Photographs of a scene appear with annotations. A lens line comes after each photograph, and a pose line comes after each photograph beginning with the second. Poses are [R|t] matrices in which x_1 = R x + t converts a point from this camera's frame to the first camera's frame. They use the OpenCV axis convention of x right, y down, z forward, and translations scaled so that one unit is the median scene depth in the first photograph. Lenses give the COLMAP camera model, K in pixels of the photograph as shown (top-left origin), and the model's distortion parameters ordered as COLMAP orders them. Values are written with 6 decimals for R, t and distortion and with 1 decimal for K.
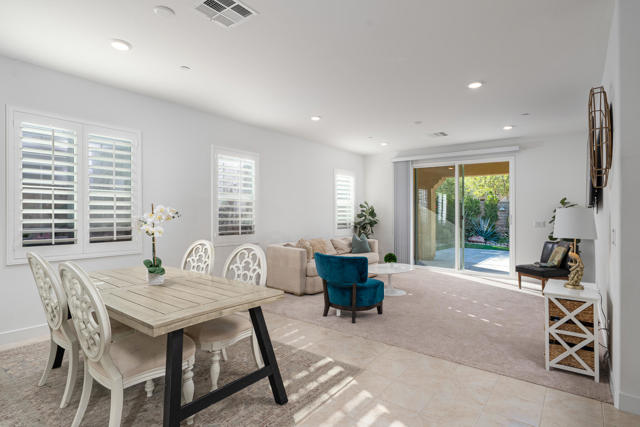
lens RADIAL K [[335.5, 0, 320.0], [0, 335.5, 213.5], [0, 0, 1]] dist [0.002299, 0.000448]
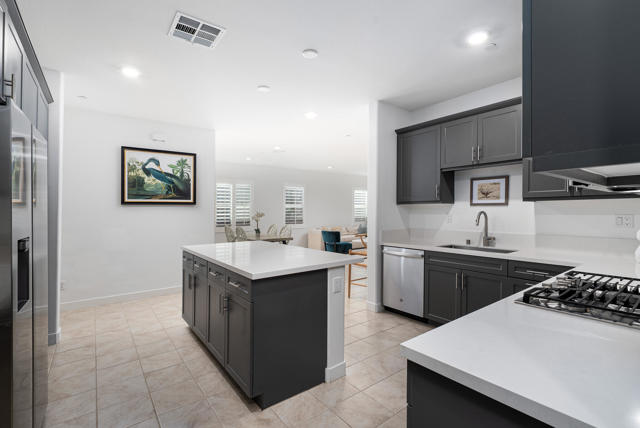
lens RADIAL K [[291.4, 0, 320.0], [0, 291.4, 214.0], [0, 0, 1]] dist [-0.011504, -0.000040]
pose [[0.964940, -0.016572, -0.261947, 0.308699], [0.017966, 0.999834, 0.002927, -0.000814], [0.261855, -0.007530, 0.965078, -0.579701]]
